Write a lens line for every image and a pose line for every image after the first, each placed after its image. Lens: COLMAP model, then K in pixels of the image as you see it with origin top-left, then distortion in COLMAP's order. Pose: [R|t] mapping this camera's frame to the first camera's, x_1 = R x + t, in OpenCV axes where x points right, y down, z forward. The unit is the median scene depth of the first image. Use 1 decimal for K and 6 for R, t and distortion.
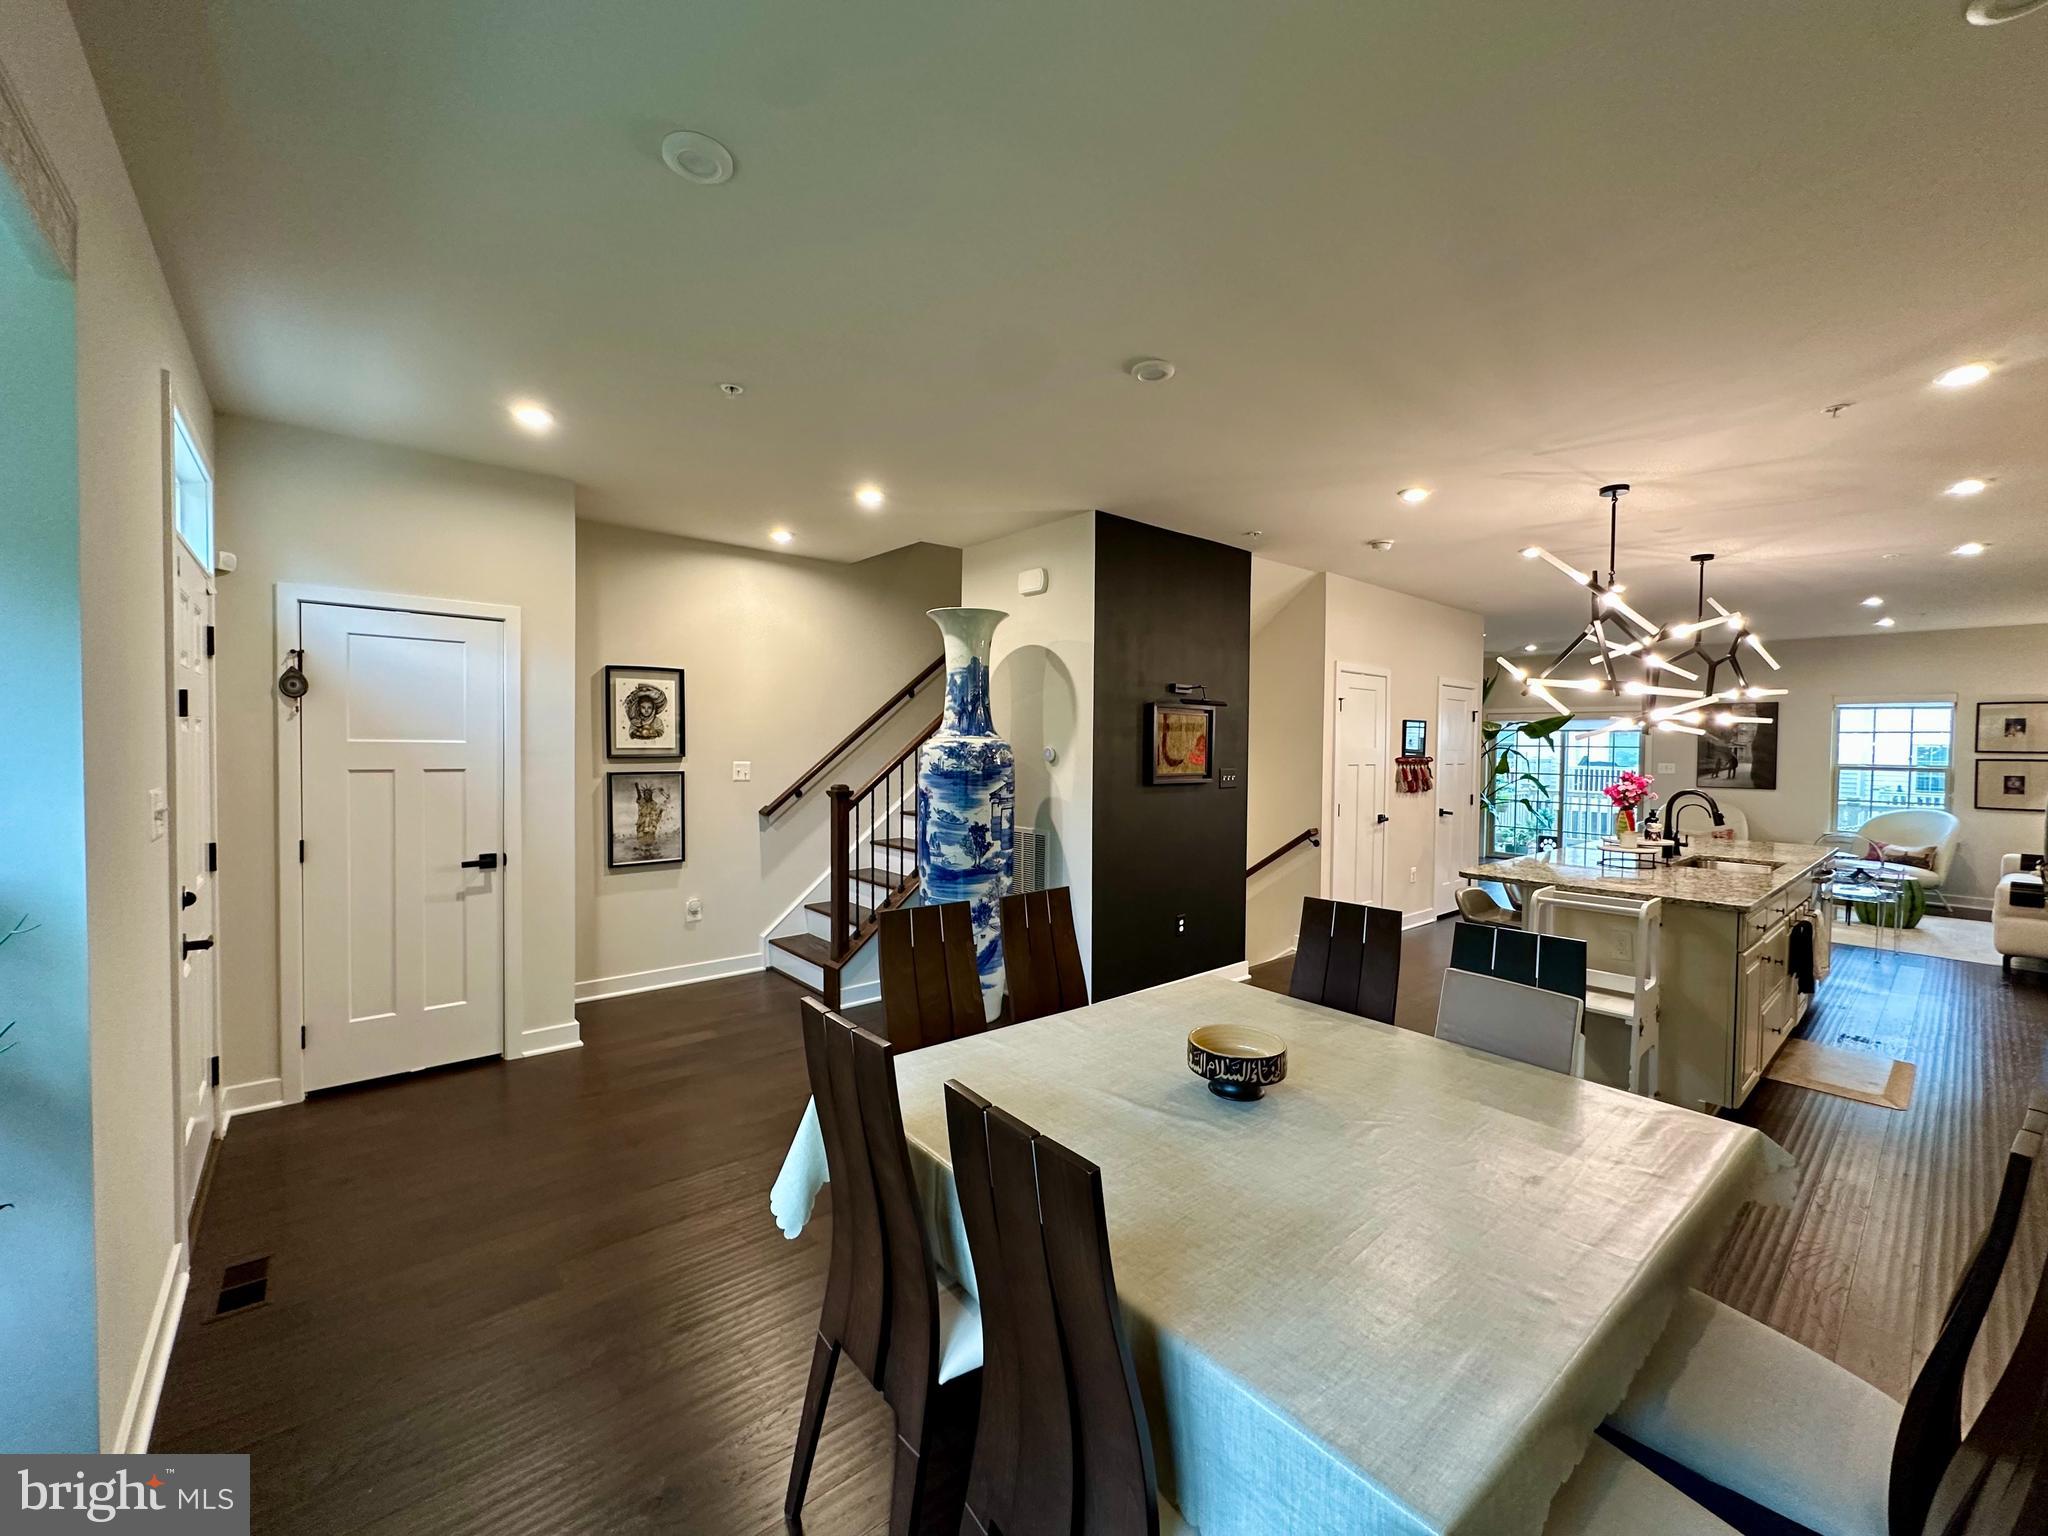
lens RADIAL K [[817.6, 0, 1024.5], [0, 817.6, 764.0], [0, 0, 1]] dist [-0.003206, 0.000231]
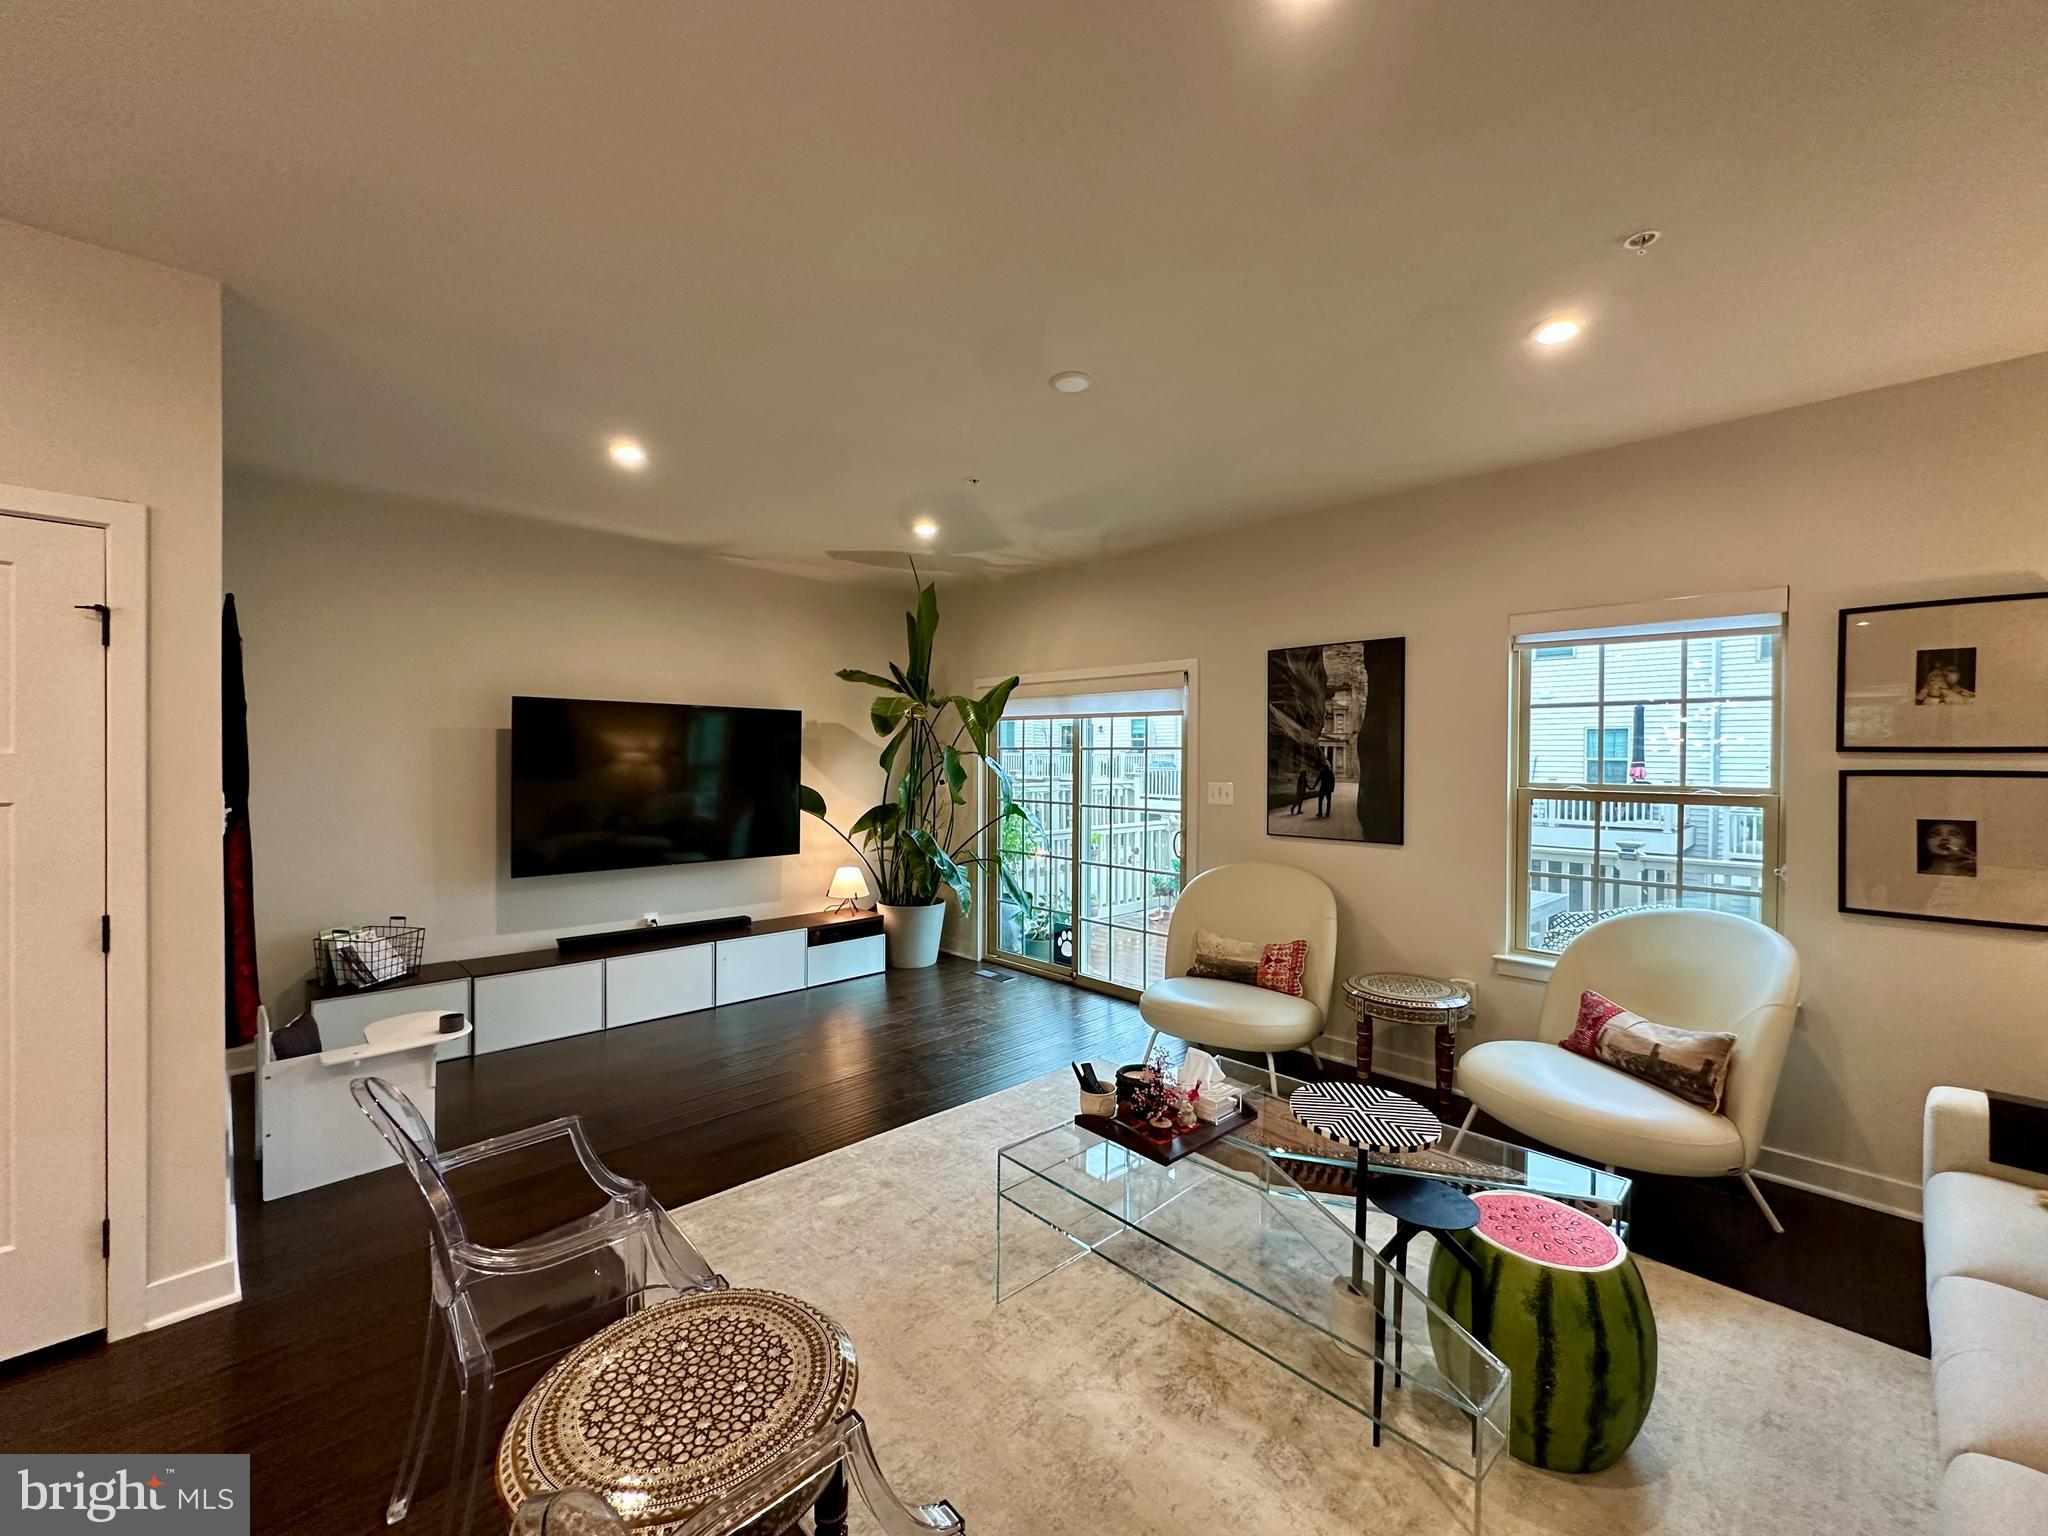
lens RADIAL K [[817.6, 0, 1021.4], [0, 817.6, 764.7], [0, 0, 1]] dist [-0.003206, 0.000231]
pose [[0.997315, -0.006437, 0.072953, 0.806541], [0.007589, 0.999851, -0.015531, -0.005964], [-0.072842, 0.016043, 0.997214, 0.688494]]
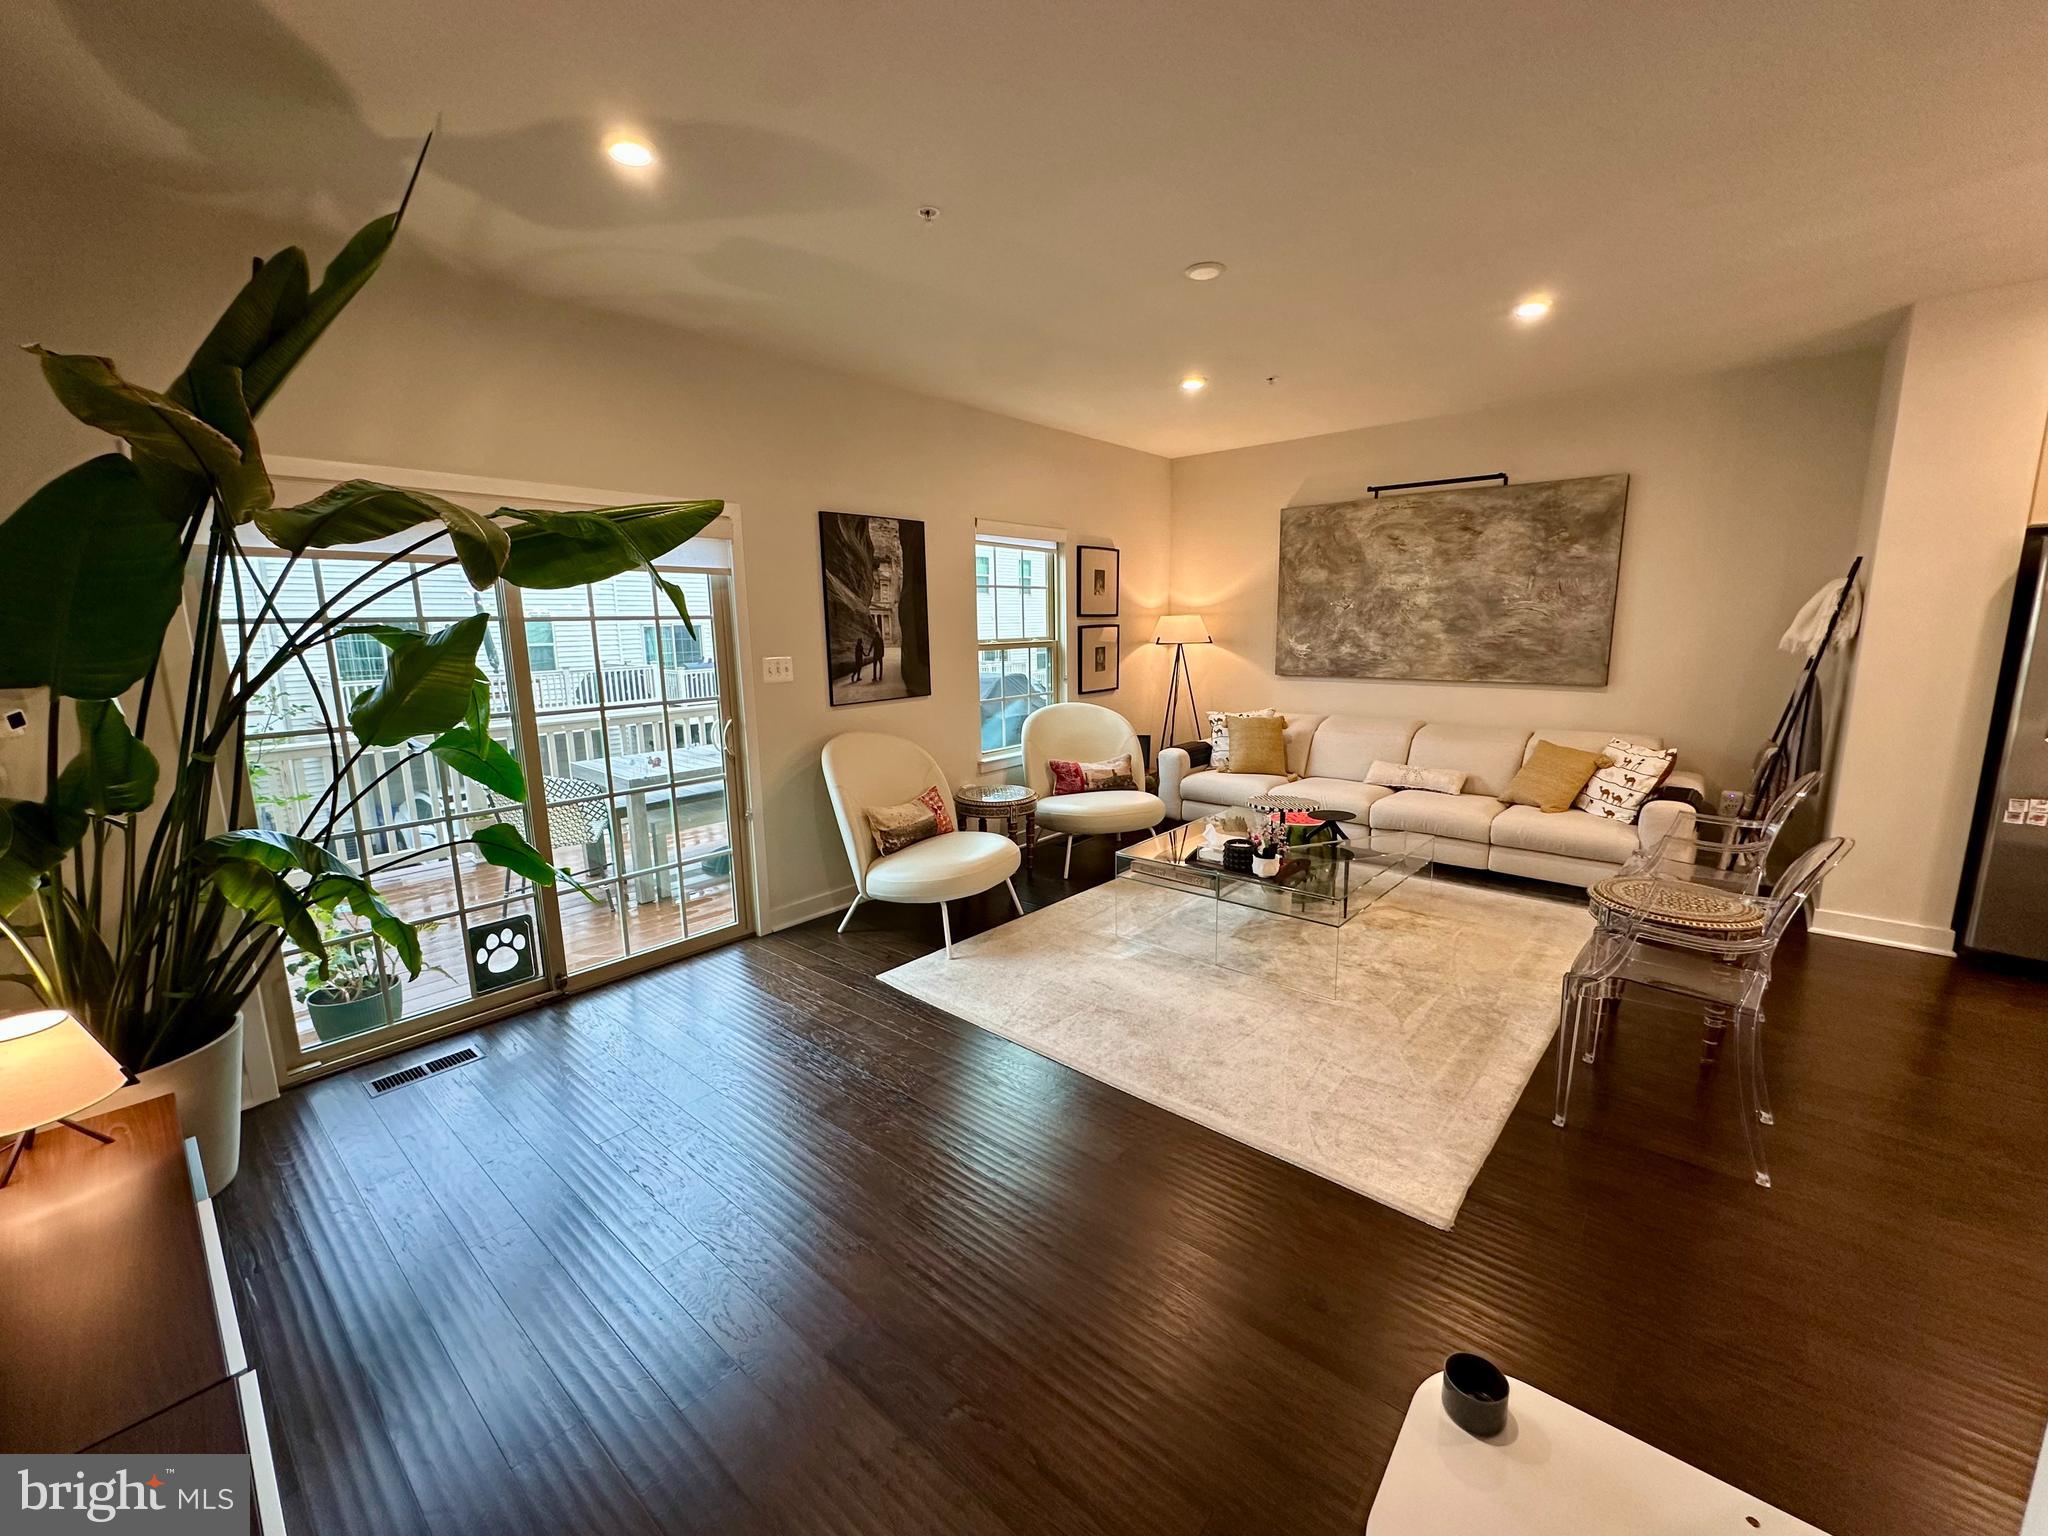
lens RADIAL K [[817.6, 0, 1026.4], [0, 817.6, 765.1], [0, 0, 1]] dist [-0.003206, 0.000231]
pose [[-0.158126, -0.182484, 0.970410, 0.459977], [0.041211, 0.980699, 0.191134, -0.025940], [-0.986559, 0.070214, -0.147554, 1.183859]]
